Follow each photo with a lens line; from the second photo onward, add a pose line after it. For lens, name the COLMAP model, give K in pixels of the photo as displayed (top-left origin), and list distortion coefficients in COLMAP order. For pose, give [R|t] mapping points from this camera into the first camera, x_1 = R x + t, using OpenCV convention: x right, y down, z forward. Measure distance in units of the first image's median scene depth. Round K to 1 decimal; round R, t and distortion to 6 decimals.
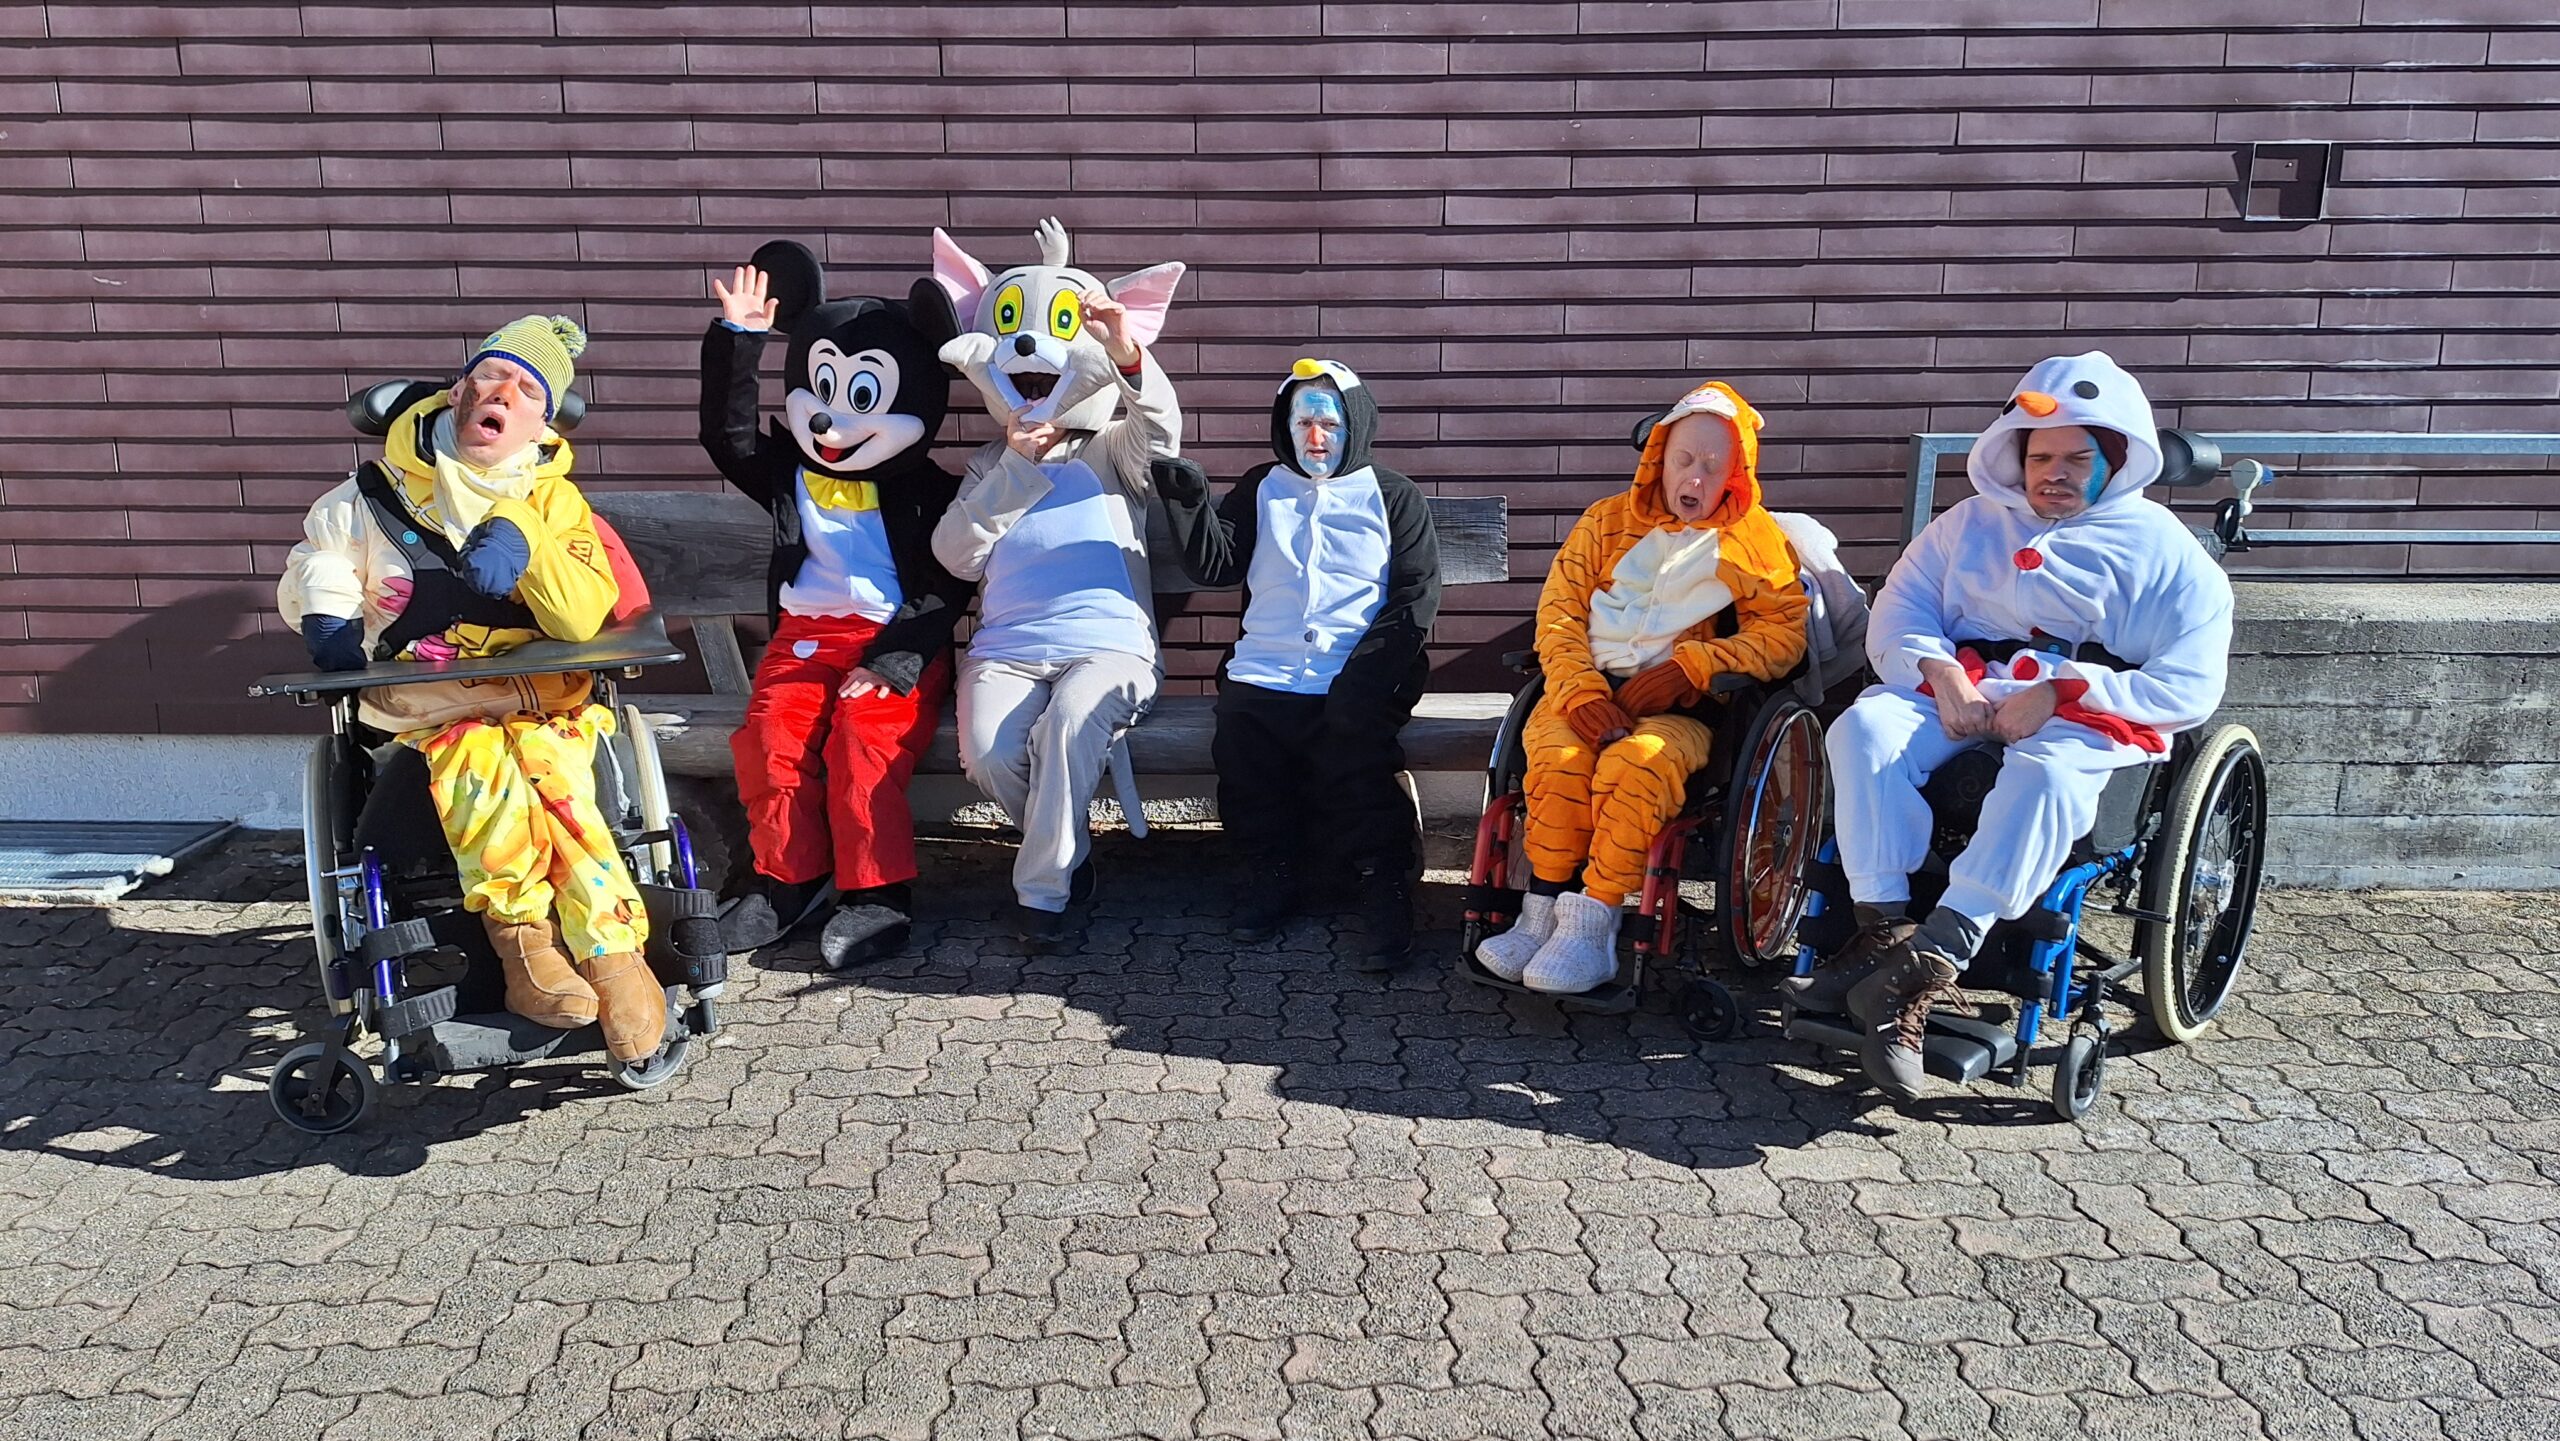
lens RADIAL K [[1756.7, 0, 1279.7], [0, 1756.7, 756.6], [0, 0, 1]] dist [0.052076, -0.058701]
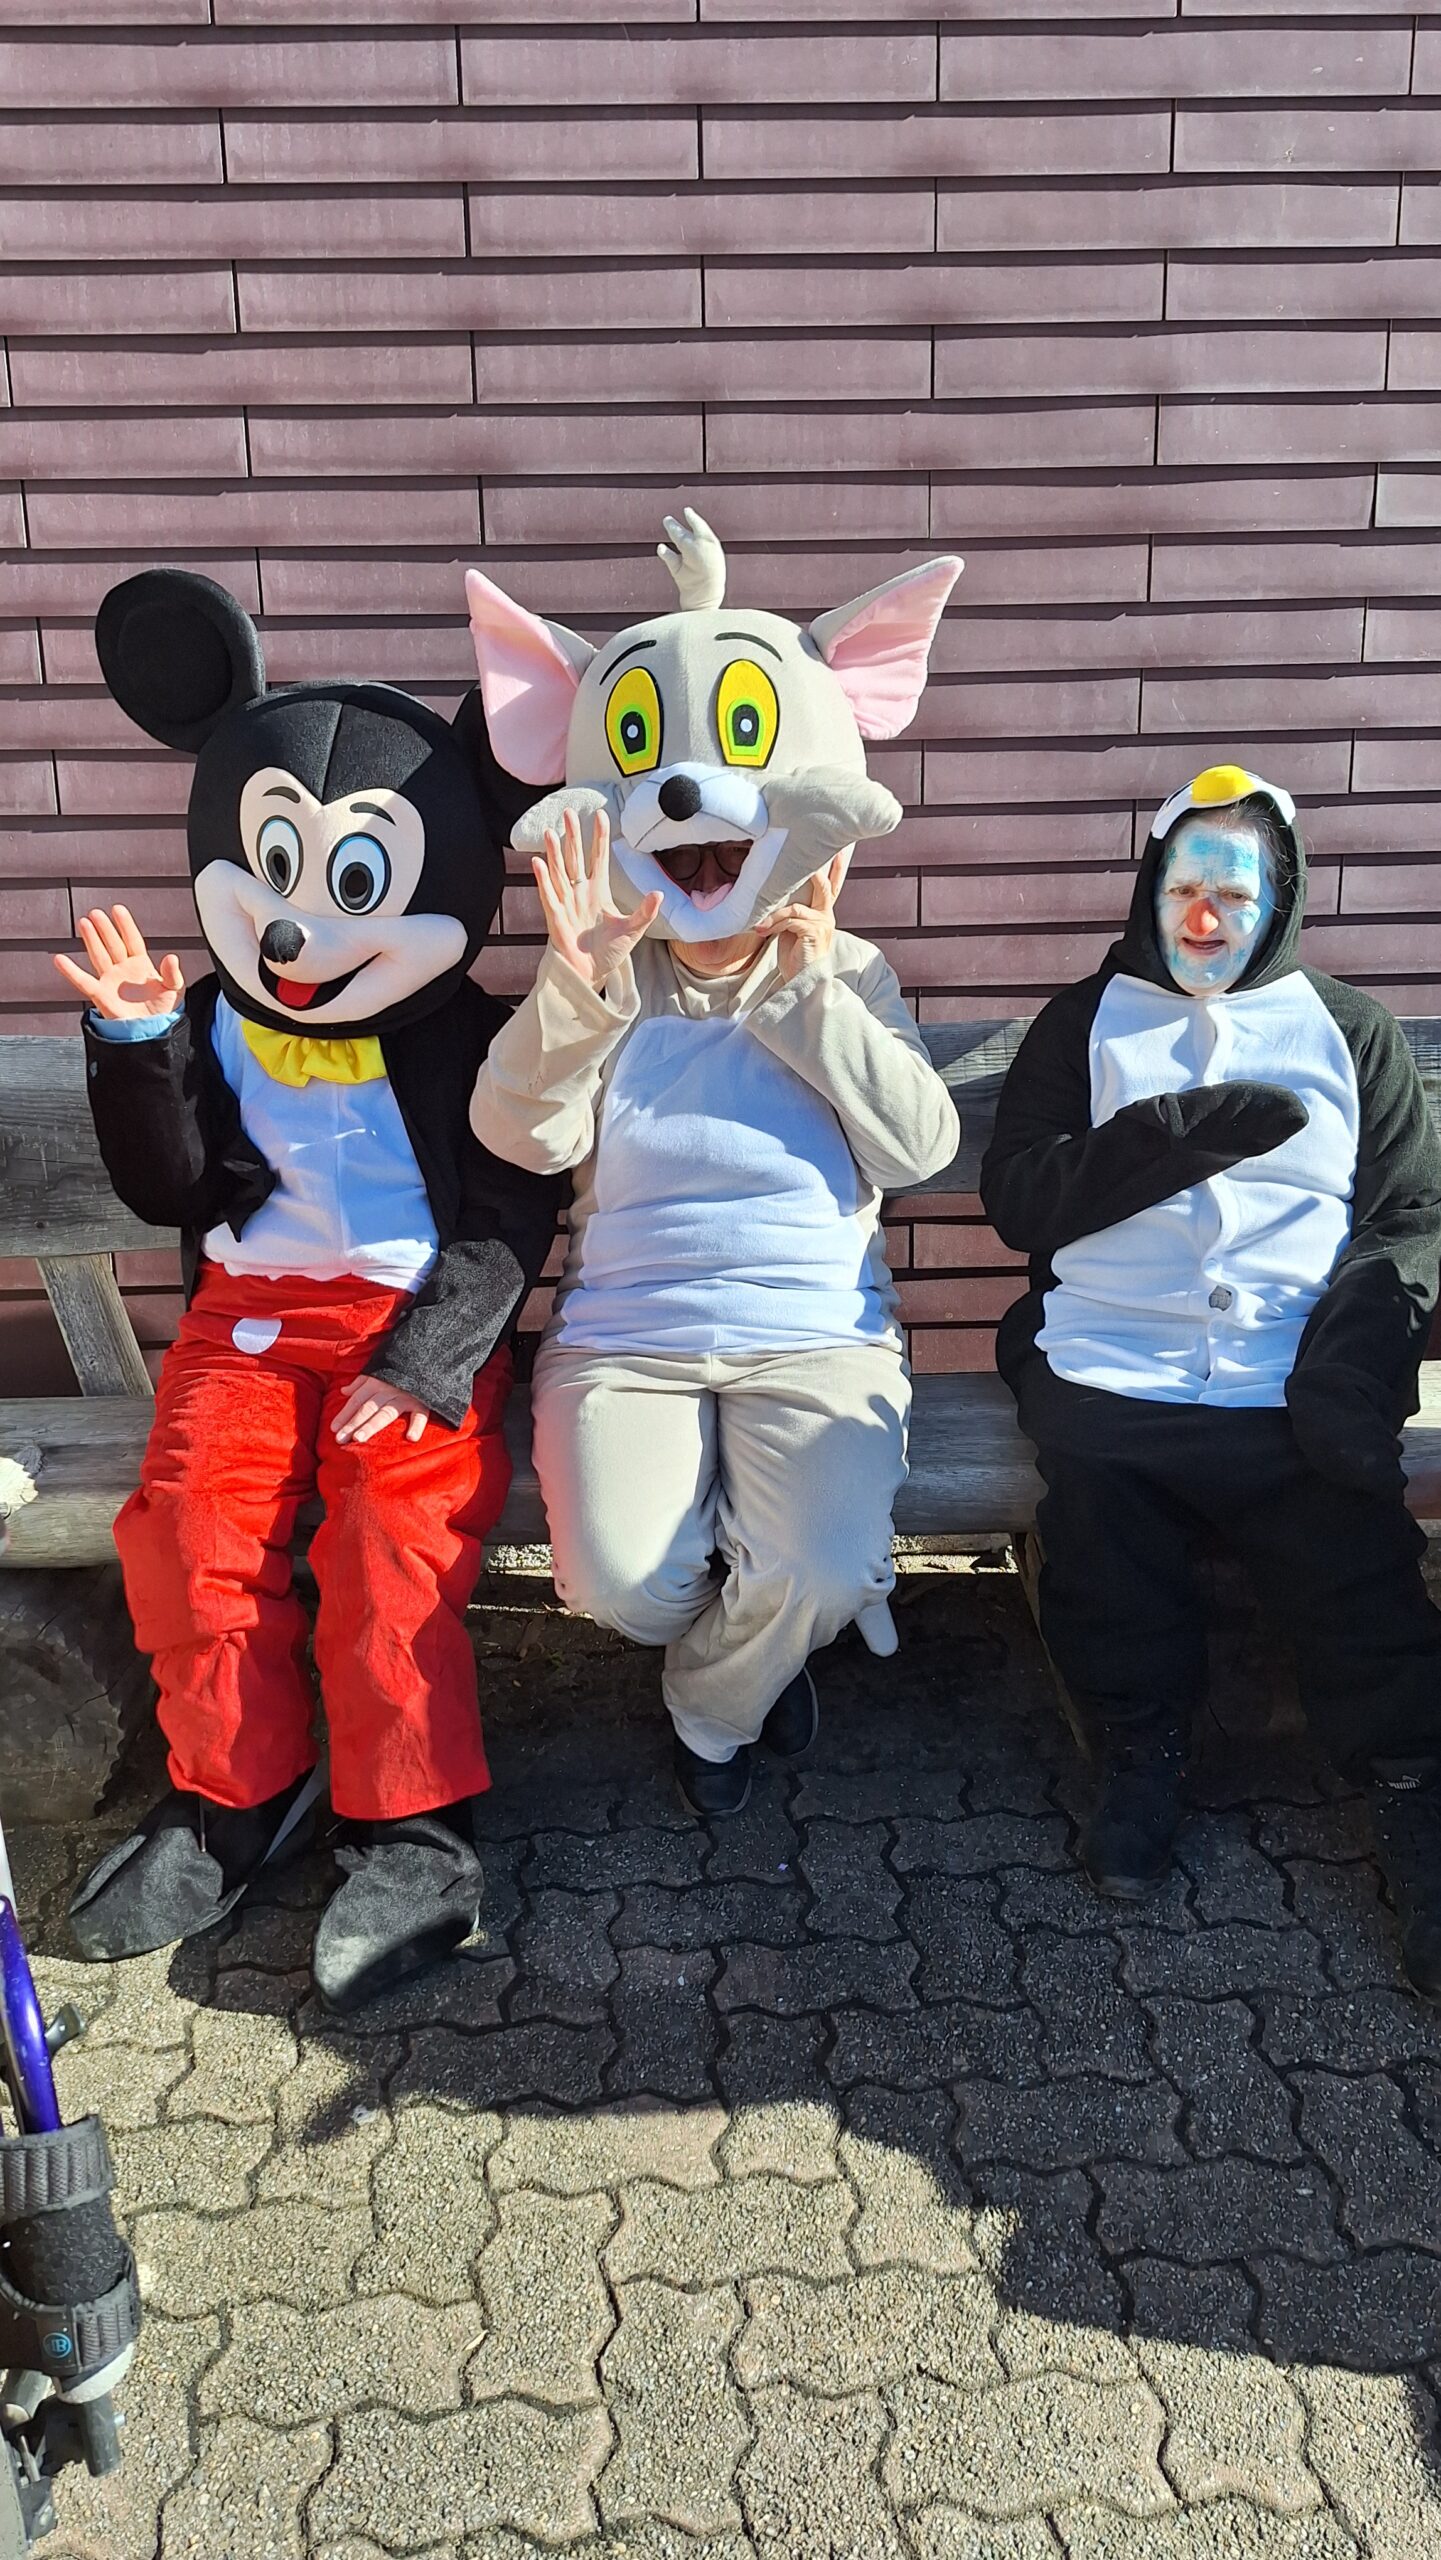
lens RADIAL K [[1756.7, 0, 702.7], [0, 1756.7, 1290.7], [0, 0, 1]] dist [0.052076, -0.058701]
pose [[0.999447, -0.022890, 0.024103, -0.151639], [0.021997, 0.999085, 0.036671, -0.095086], [-0.024920, -0.036121, 0.999037, 0.483898]]
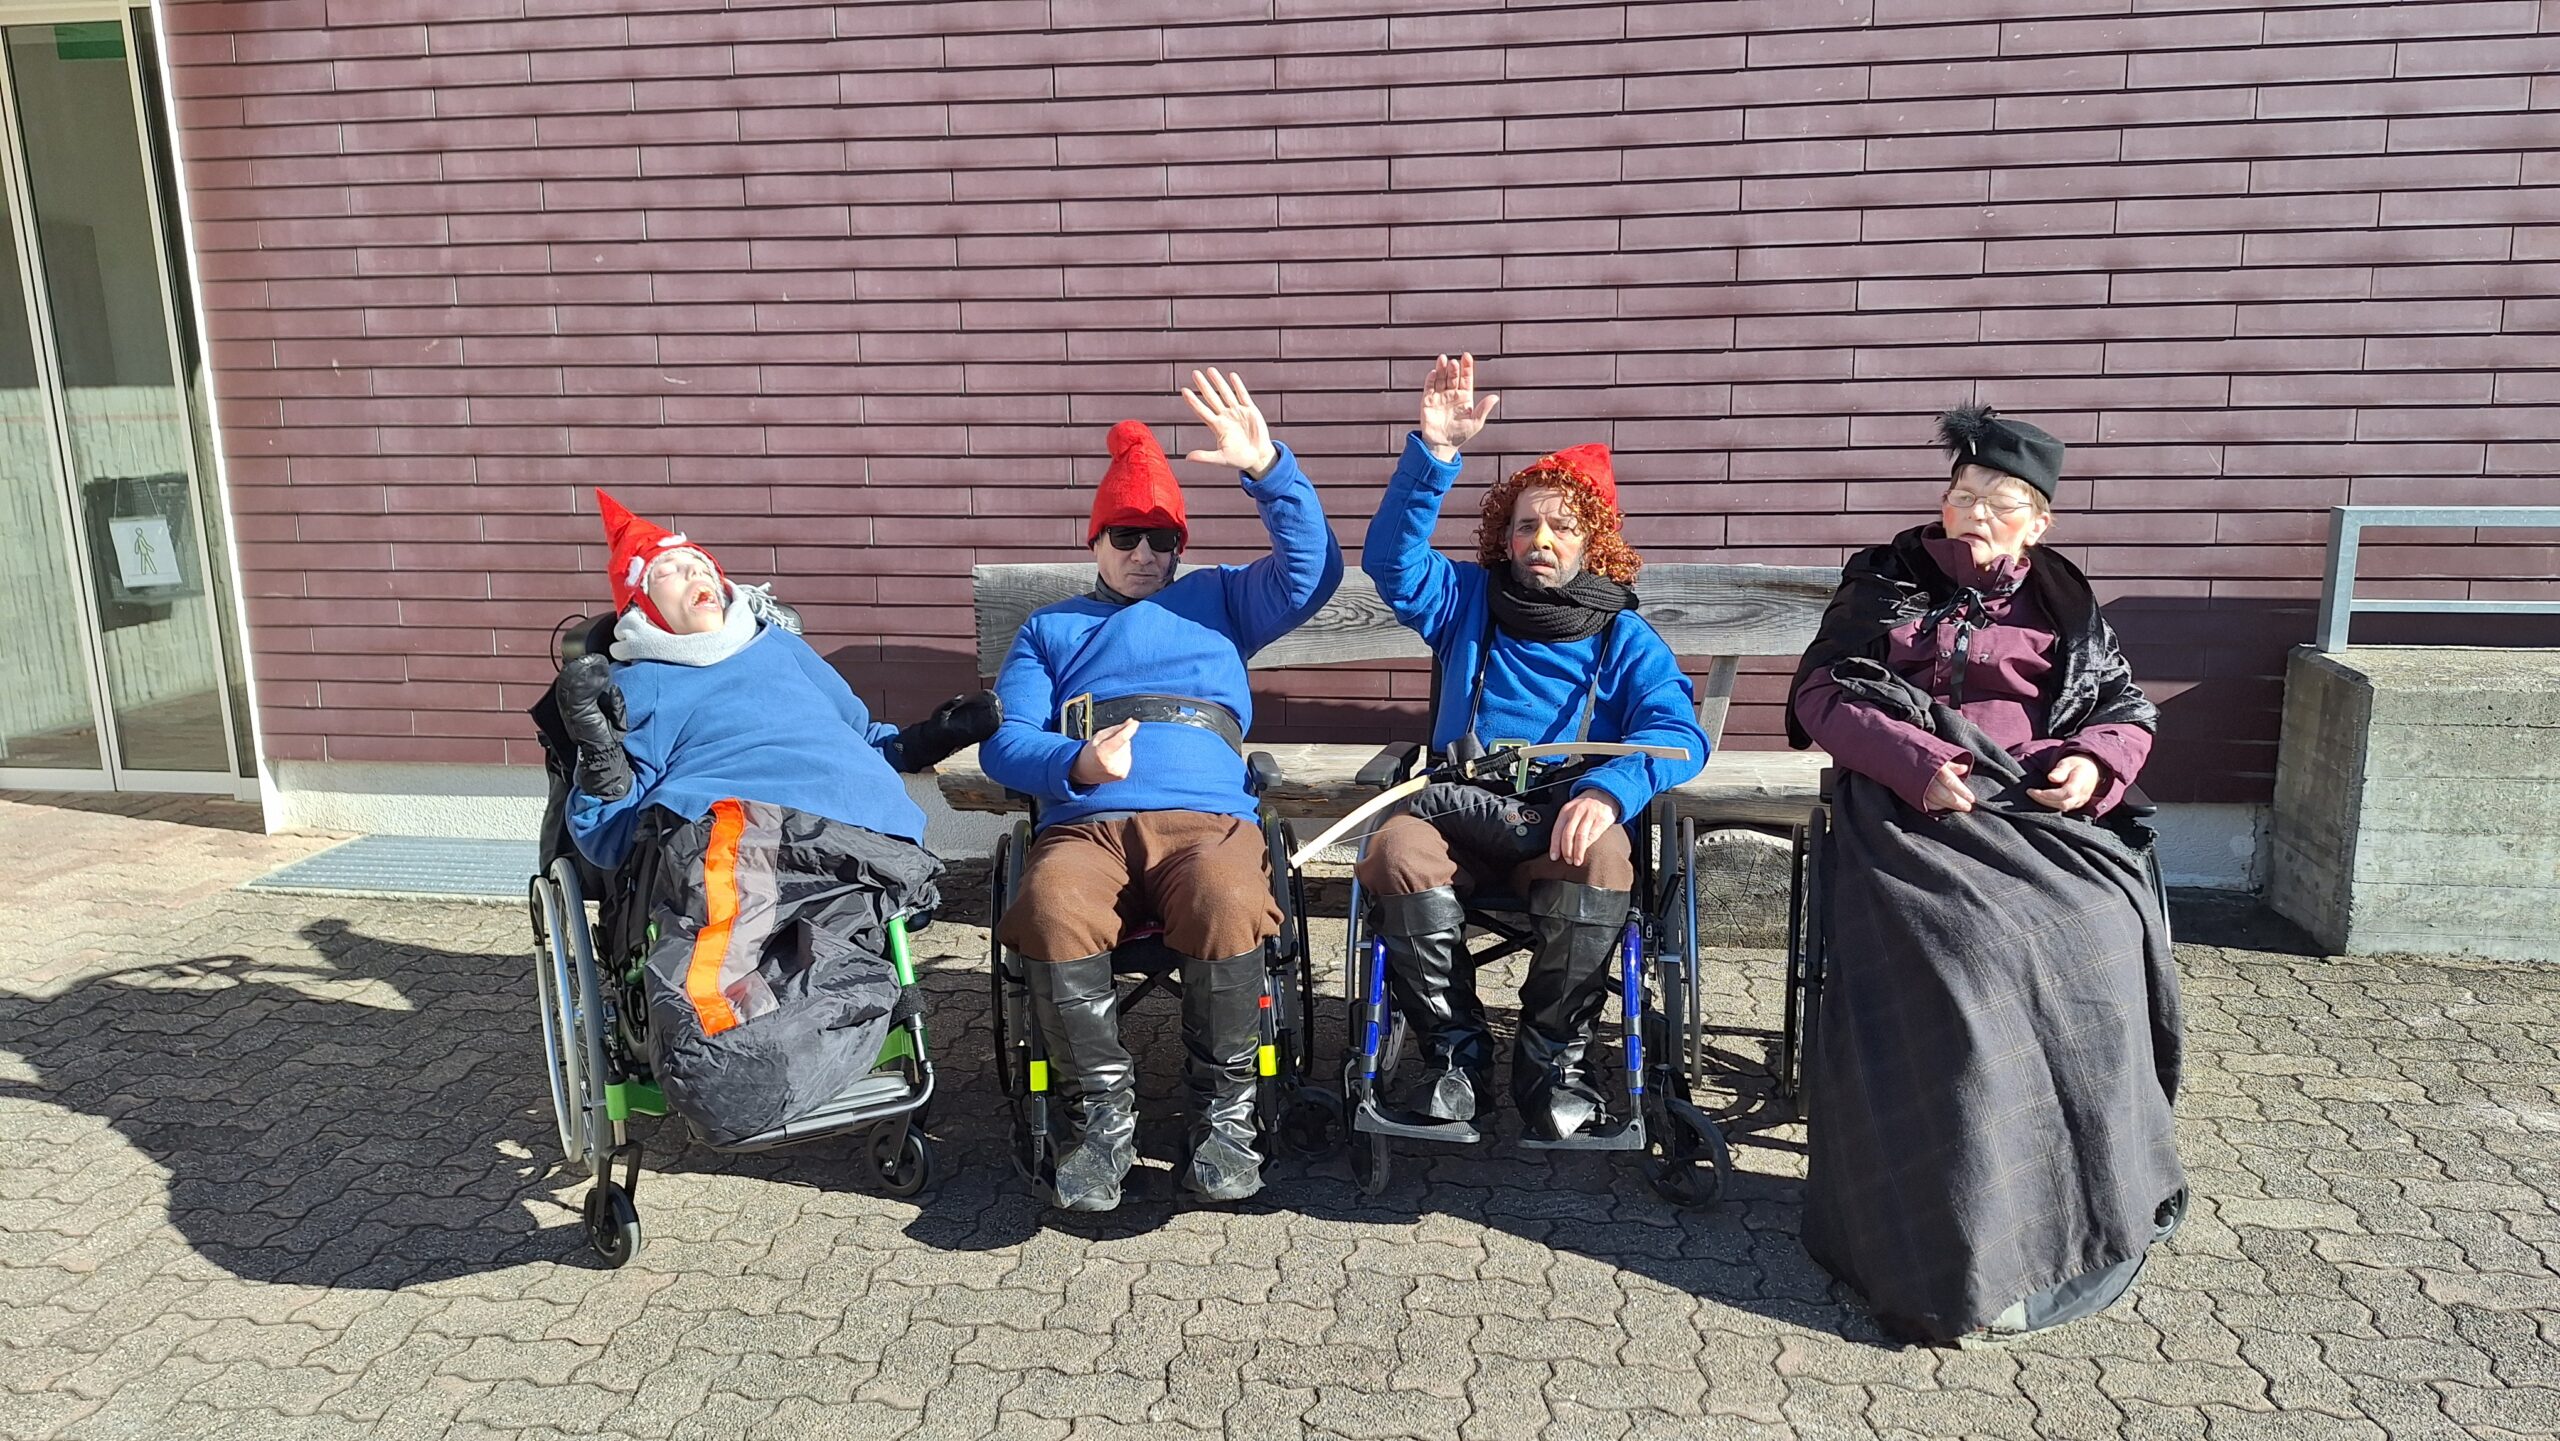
lens RADIAL K [[1756.7, 0, 1306.0], [0, 1756.7, 729.5], [0, 0, 1]] dist [0.052076, -0.058701]
pose [[0.989034, 0.017132, -0.146689, -0.080546], [-0.023547, 0.998836, -0.042104, 0.003181], [0.145797, 0.045097, 0.988286, -0.093976]]
